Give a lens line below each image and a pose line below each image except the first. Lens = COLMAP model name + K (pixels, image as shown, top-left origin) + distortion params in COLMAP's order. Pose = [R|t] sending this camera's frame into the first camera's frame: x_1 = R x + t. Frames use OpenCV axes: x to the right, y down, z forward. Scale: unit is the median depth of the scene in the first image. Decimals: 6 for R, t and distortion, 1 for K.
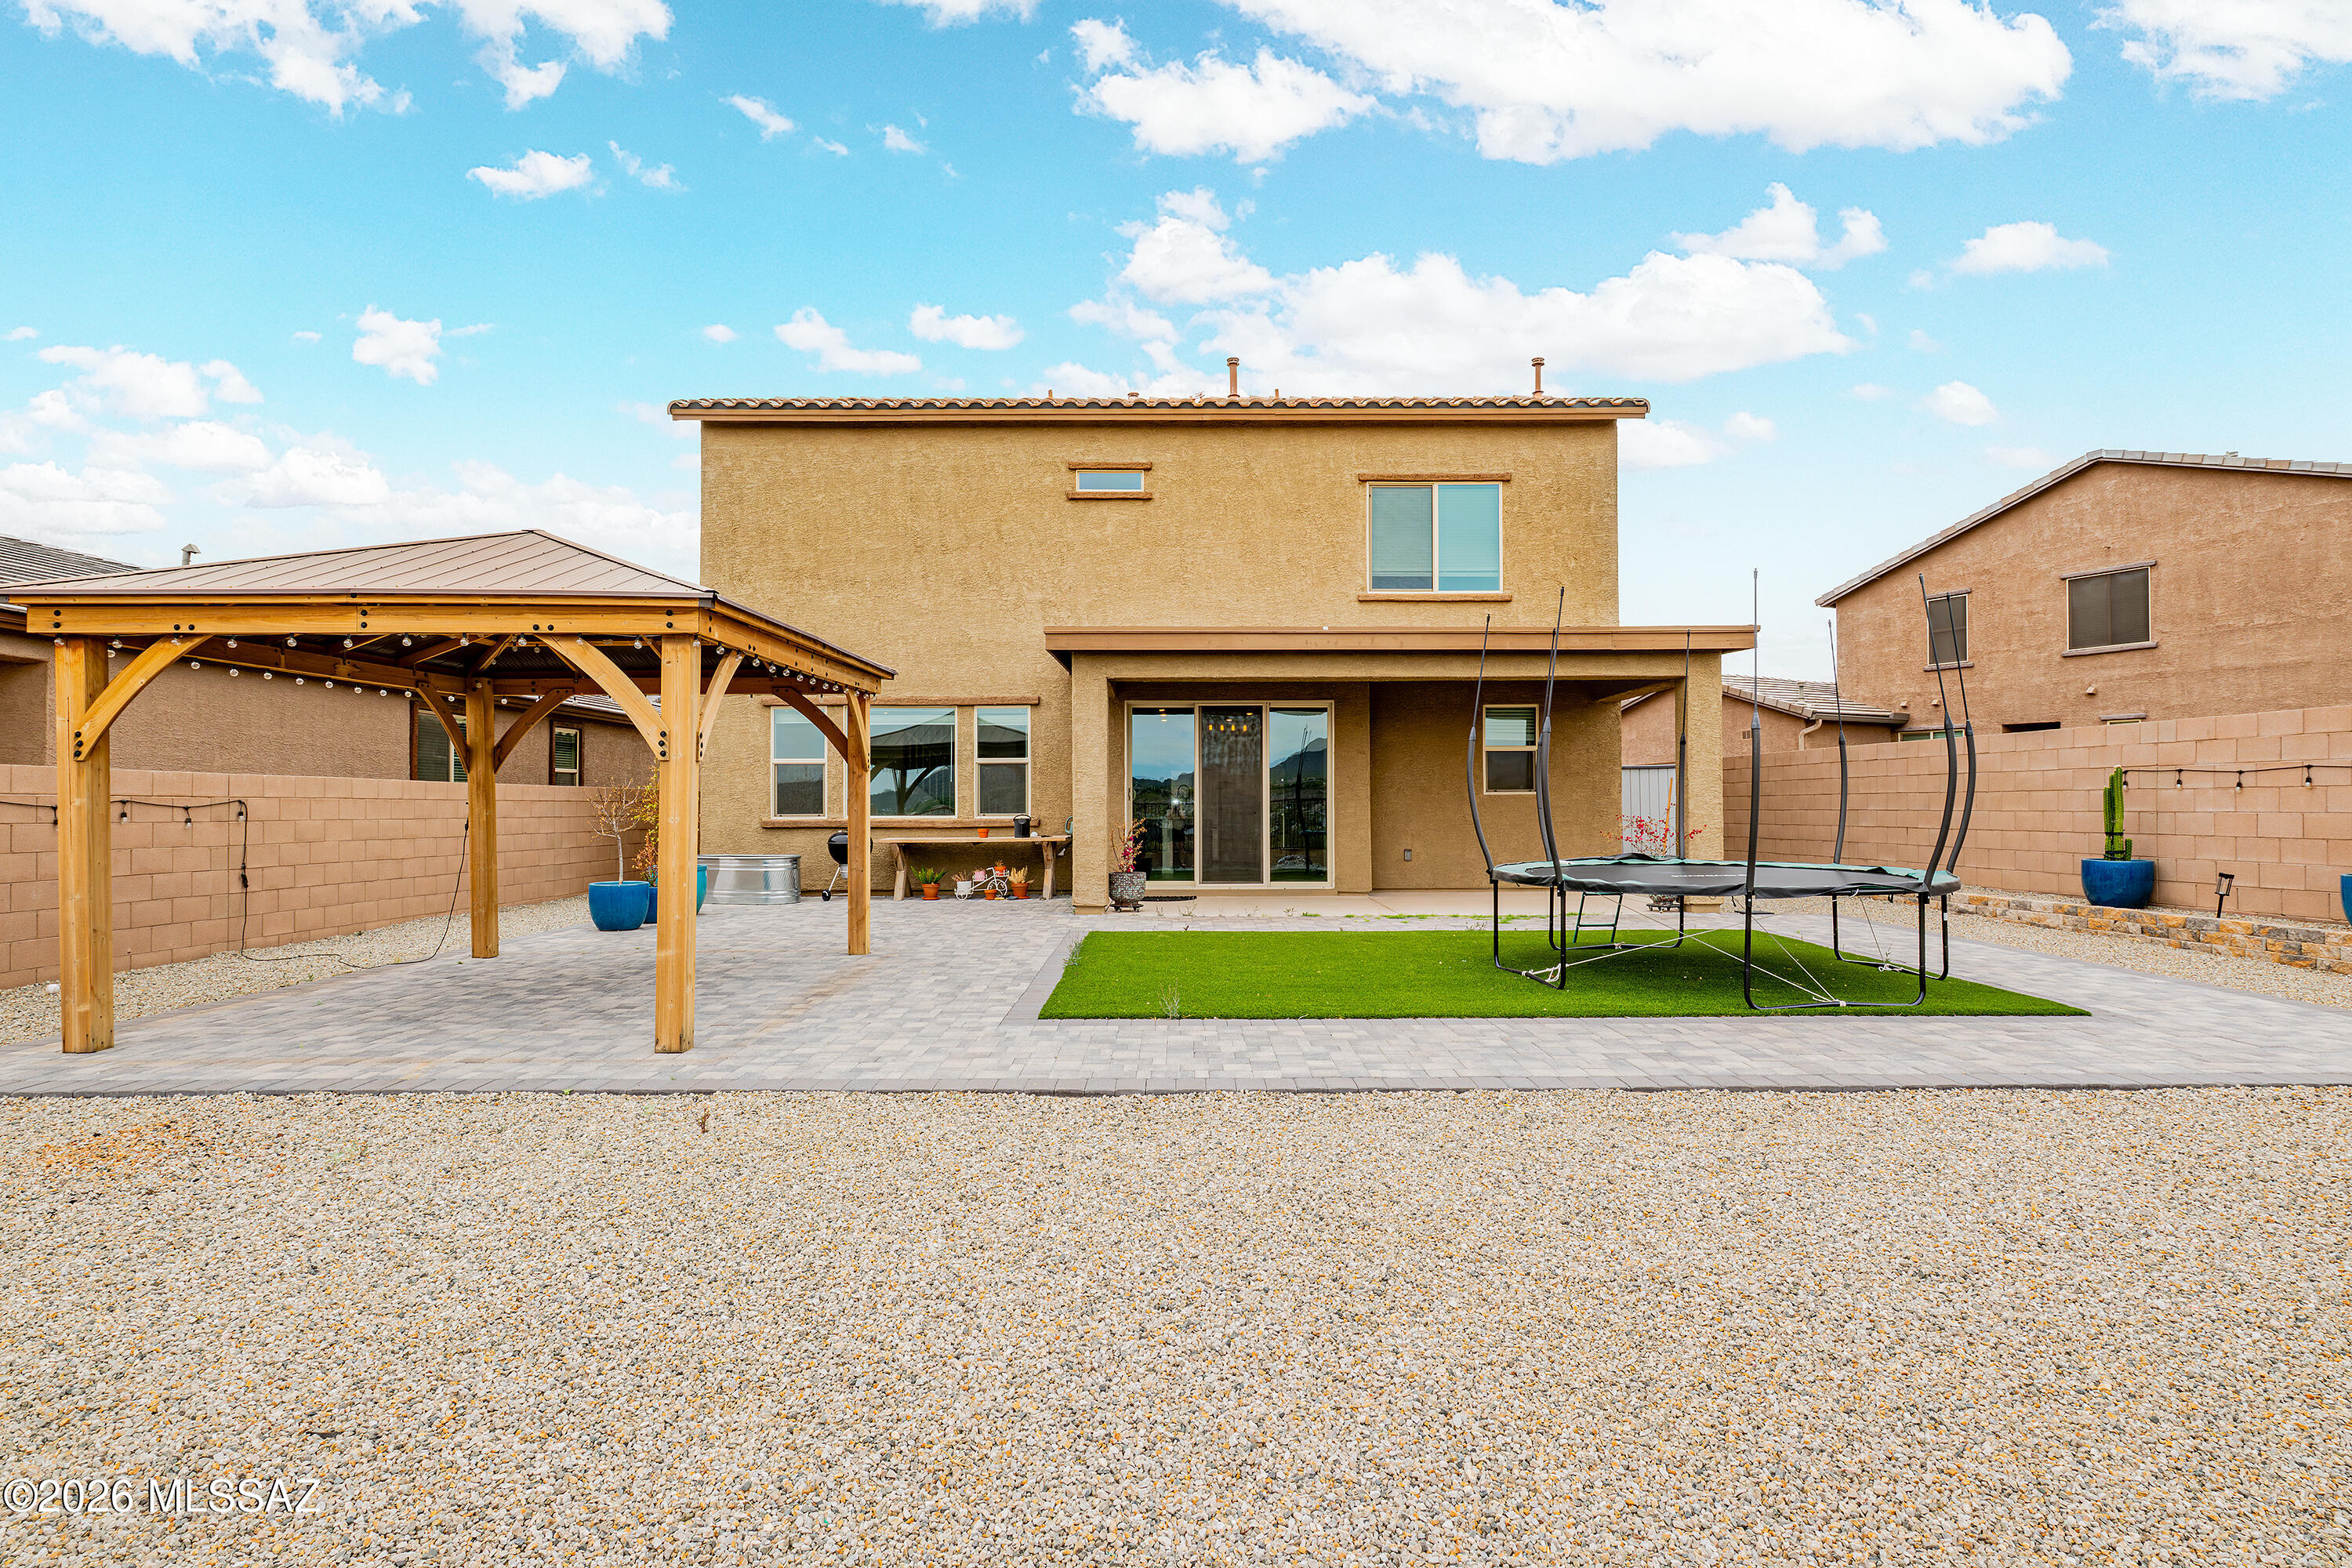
lens RADIAL K [[1217.8, 0, 1181.6], [0, 1217.8, 792.1], [0, 0, 1]] dist [-0.000539, -0.000435]
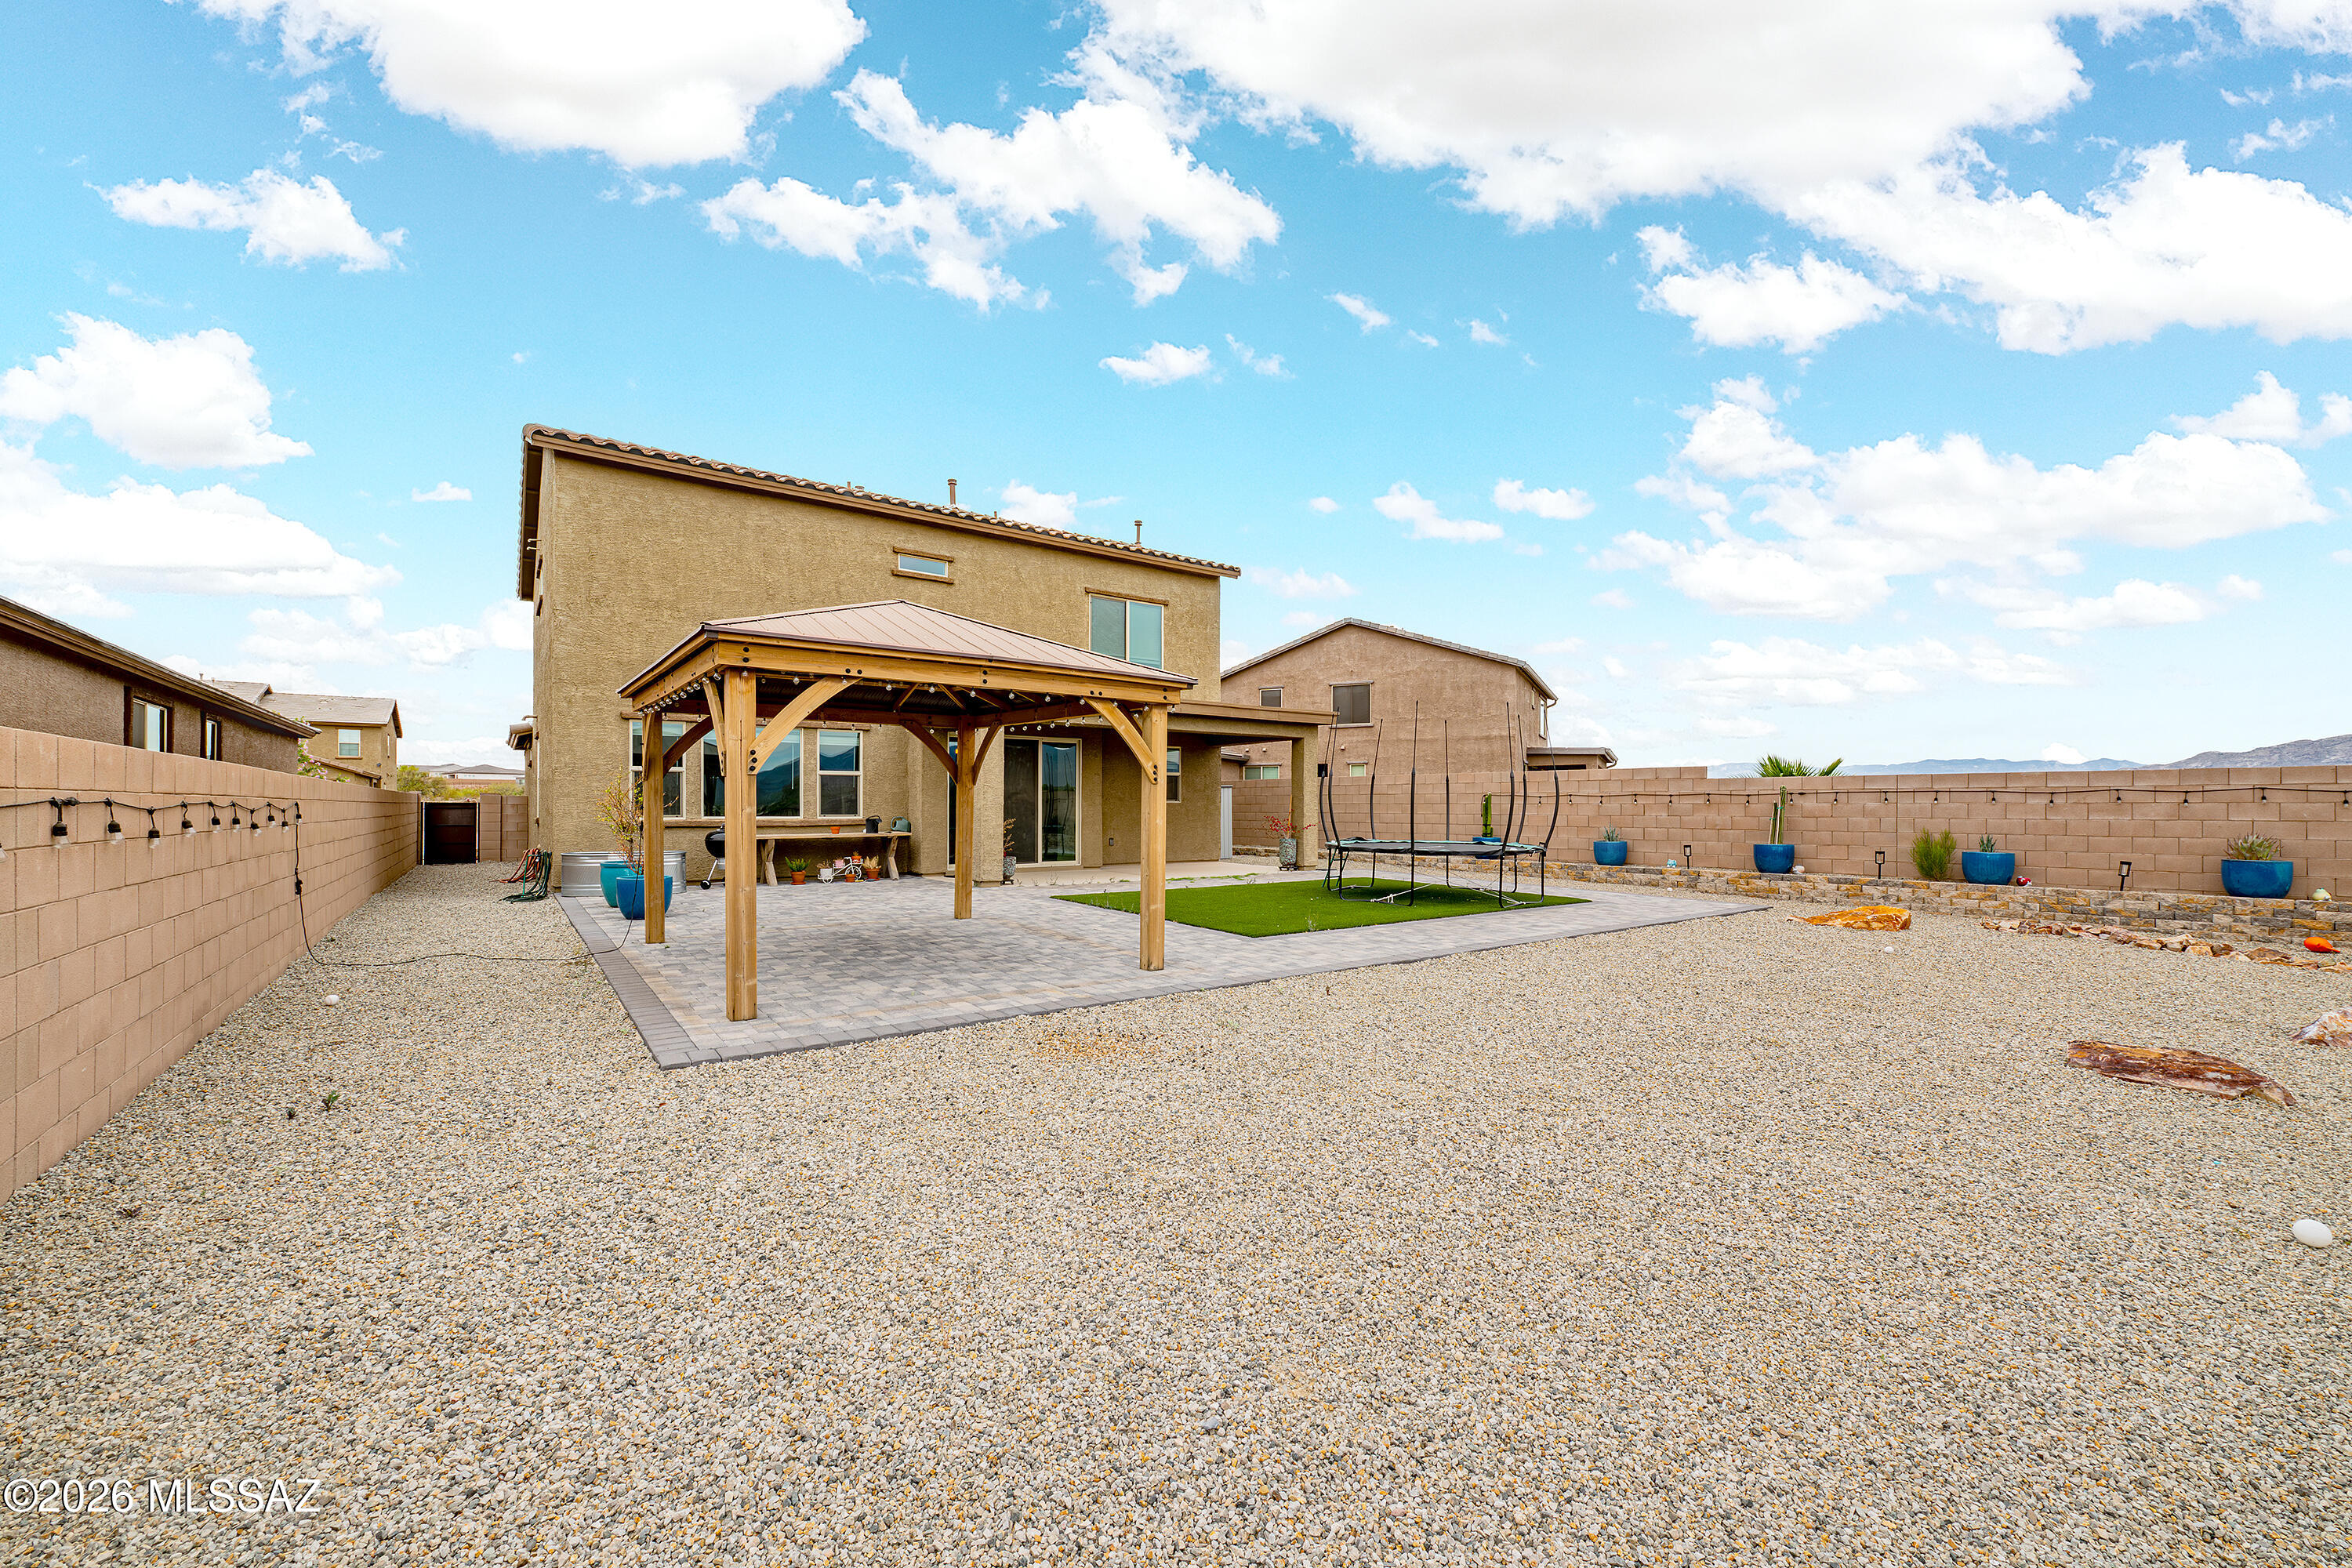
lens RADIAL K [[918.0, 0, 1188.0], [0, 918.0, 804.4], [0, 0, 1]] dist [0.002523, 0.000122]
pose [[0.810573, 0.006770, 0.585599, -0.422639], [-0.012366, 0.999908, 0.005556, -0.002859], [-0.585507, -0.011745, 0.810582, 0.010778]]
